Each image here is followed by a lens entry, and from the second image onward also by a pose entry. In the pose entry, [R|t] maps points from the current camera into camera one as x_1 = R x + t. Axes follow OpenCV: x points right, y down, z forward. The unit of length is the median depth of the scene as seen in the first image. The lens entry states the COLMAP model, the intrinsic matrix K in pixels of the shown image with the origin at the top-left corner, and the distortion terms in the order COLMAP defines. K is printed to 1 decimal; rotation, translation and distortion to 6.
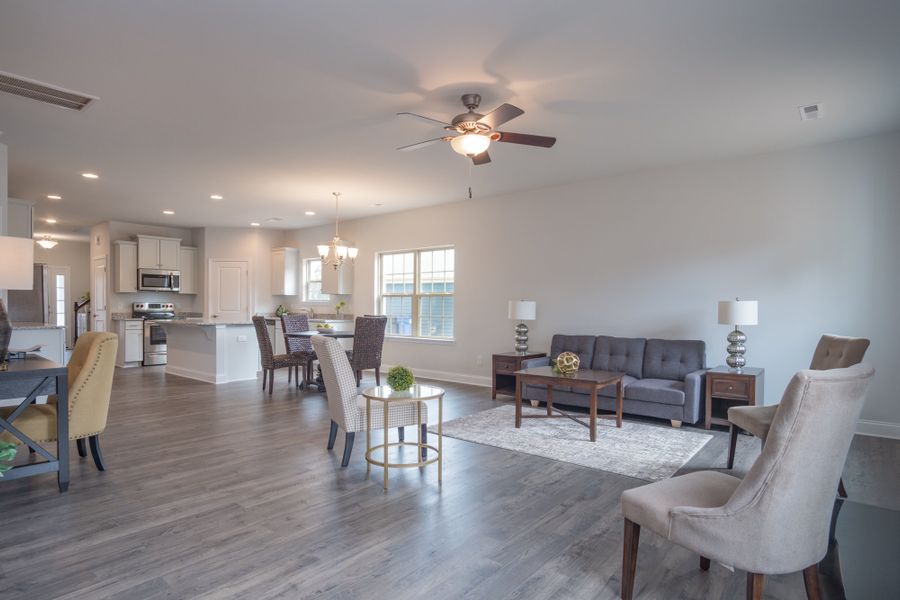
lens RADIAL K [[488.3, 0, 441.1], [0, 488.3, 312.7], [0, 0, 1]] dist [-0.001496, -0.000552]
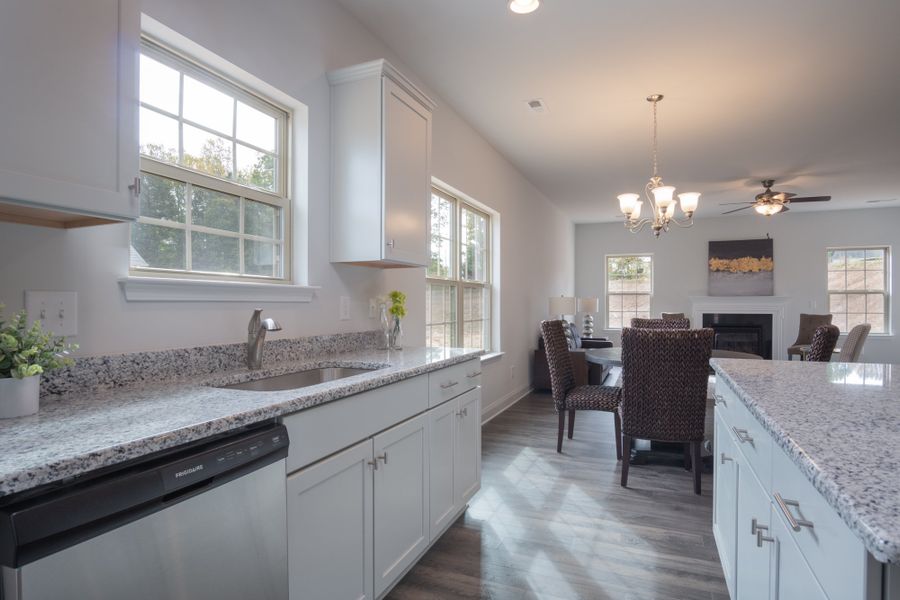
lens RADIAL K [[488.3, 0, 443.4], [0, 488.3, 304.1], [0, 0, 1]] dist [-0.001496, -0.000552]
pose [[-0.300225, -0.009883, 0.953817, -0.461403], [0.009281, 0.999869, 0.013282, -0.015570], [-0.953823, 0.012840, -0.300094, 0.974873]]
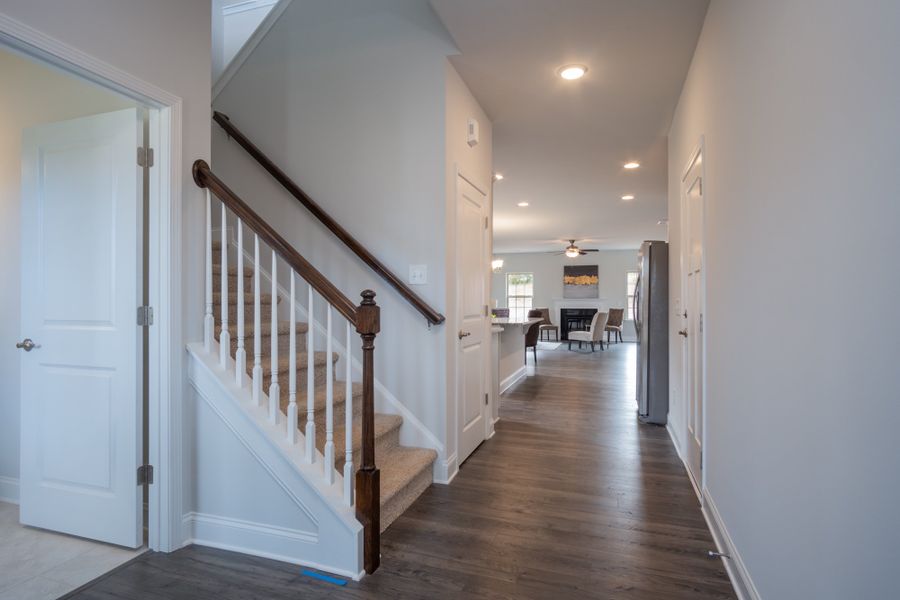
lens RADIAL K [[488.3, 0, 448.3], [0, 488.3, 299.0], [0, 0, 1]] dist [-0.001496, -0.000552]
pose [[-0.373644, -0.005396, 0.927557, -1.022238], [0.005892, 0.999949, 0.008191, -0.025842], [-0.927554, 0.008526, -0.373593, 1.138538]]
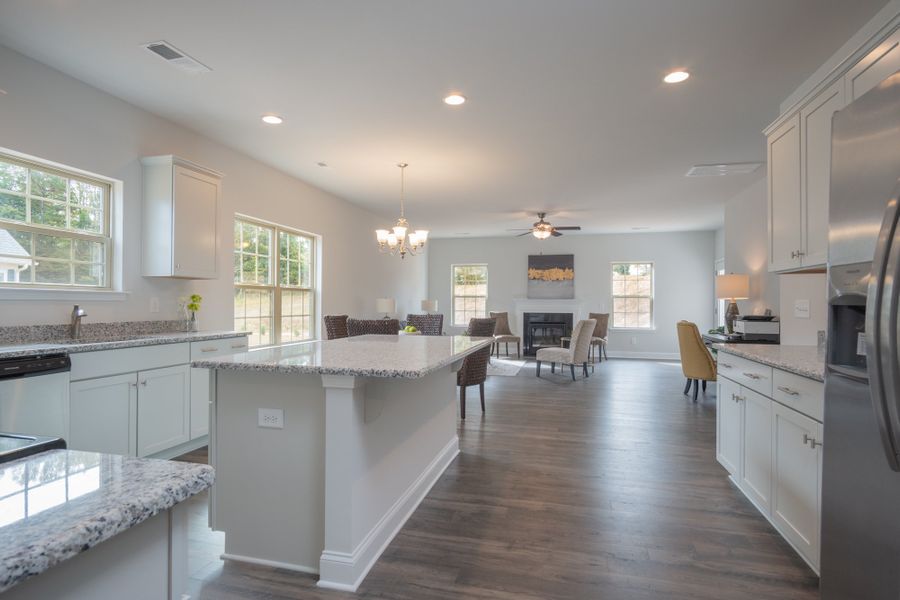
lens RADIAL K [[488.3, 0, 443.2], [0, 488.3, 298.7], [0, 0, 1]] dist [-0.001496, -0.000552]
pose [[-0.437926, -0.001529, 0.899010, -0.673994], [0.000843, 0.999997, 0.002111, -0.016634], [-0.899010, 0.001683, -0.437924, 0.906337]]
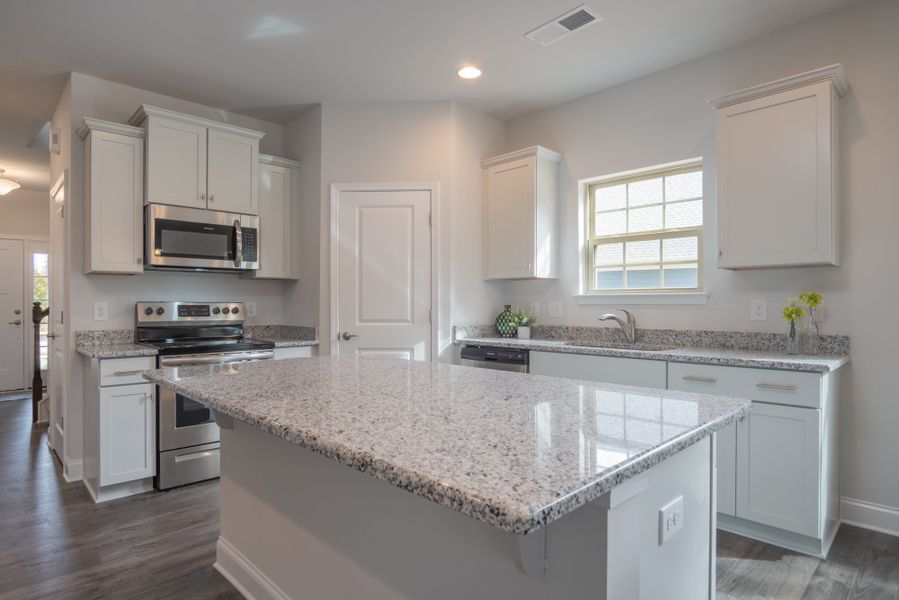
lens RADIAL K [[487.7, 0, 449.6], [0, 487.7, 306.9], [0, 0, 1]] dist [-0.001496, -0.000552]
pose [[0.995588, -0.008088, -0.093482, -0.359526], [0.006994, 0.999903, -0.012033, -0.010651], [0.093570, 0.011326, 0.995548, 0.650404]]
